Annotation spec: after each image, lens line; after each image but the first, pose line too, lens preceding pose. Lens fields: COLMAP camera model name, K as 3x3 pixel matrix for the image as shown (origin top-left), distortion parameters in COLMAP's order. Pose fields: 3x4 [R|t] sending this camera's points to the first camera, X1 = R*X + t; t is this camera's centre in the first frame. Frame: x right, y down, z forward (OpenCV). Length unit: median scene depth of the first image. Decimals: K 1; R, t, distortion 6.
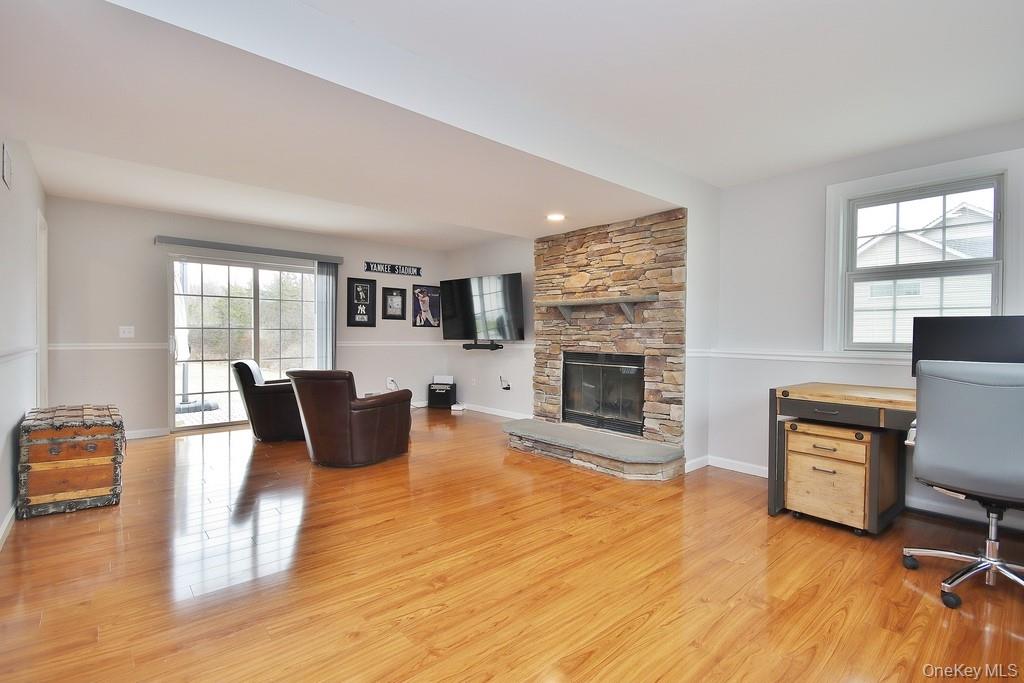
lens RADIAL K [[471.6, 0, 516.1], [0, 471.6, 341.2], [0, 0, 1]] dist [0.001790, -0.006977]
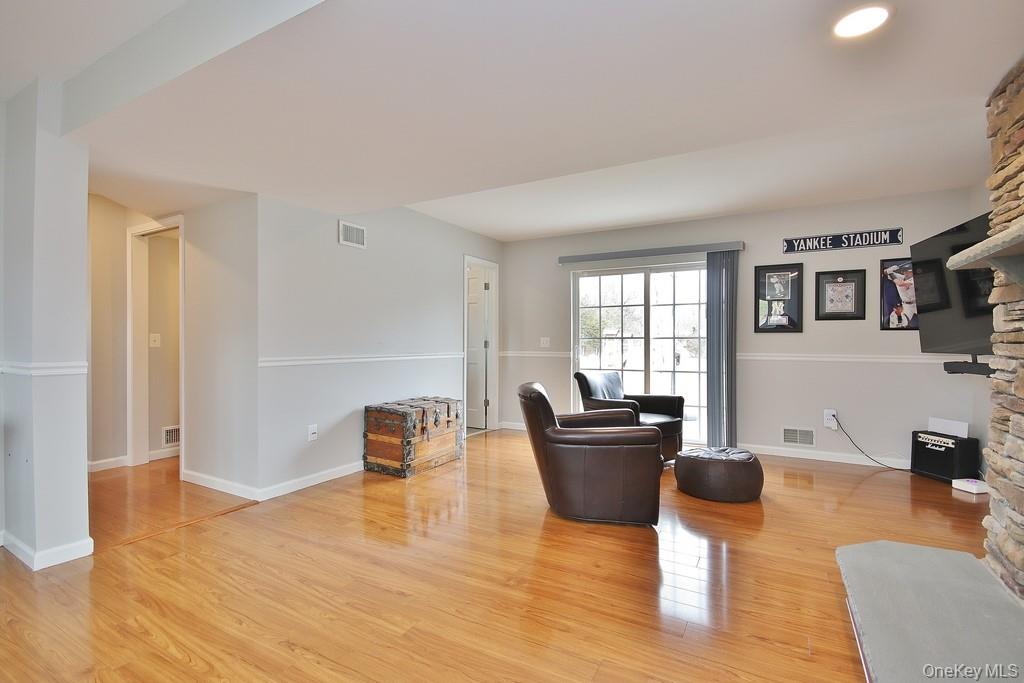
lens RADIAL K [[471.6, 0, 506.2], [0, 471.6, 343.6], [0, 0, 1]] dist [0.001790, -0.006977]
pose [[0.326088, -0.004911, -0.945327, 0.282652], [-0.011506, 0.999892, -0.009163, -0.004532], [0.945269, 0.013865, 0.325996, 0.530760]]
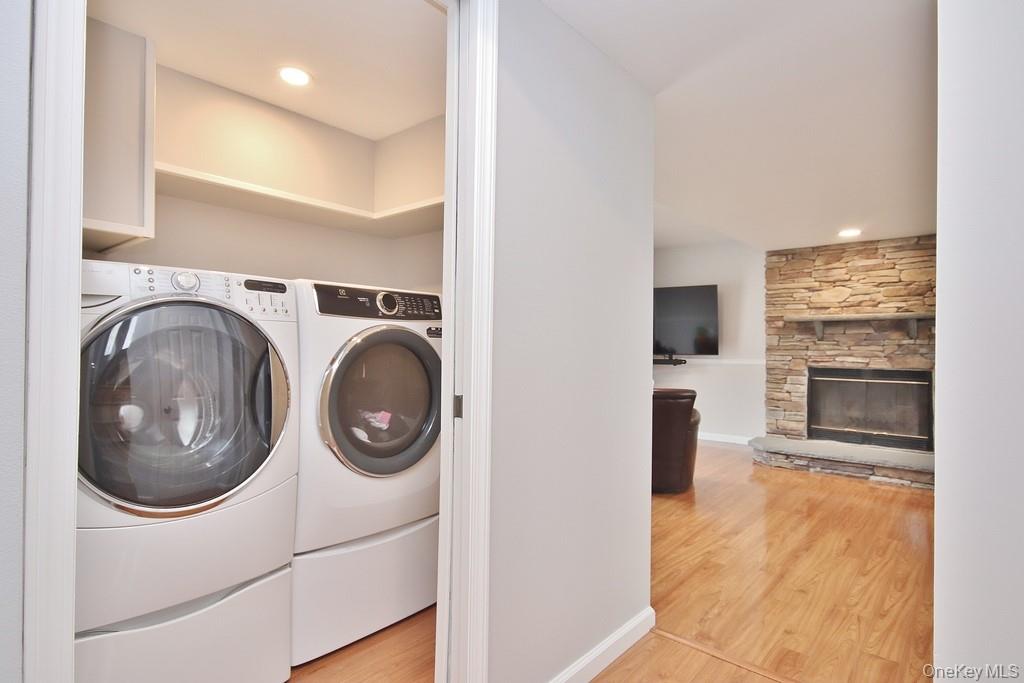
lens RADIAL K [[527.5, 0, 506.9], [0, 527.5, 343.8], [0, 0, 1]] dist [0.001414, -0.000021]
pose [[0.993427, -0.003464, 0.114419, -0.652721], [0.005109, 0.999888, -0.014085, -0.014526], [-0.114357, 0.014577, 0.993333, -0.019219]]
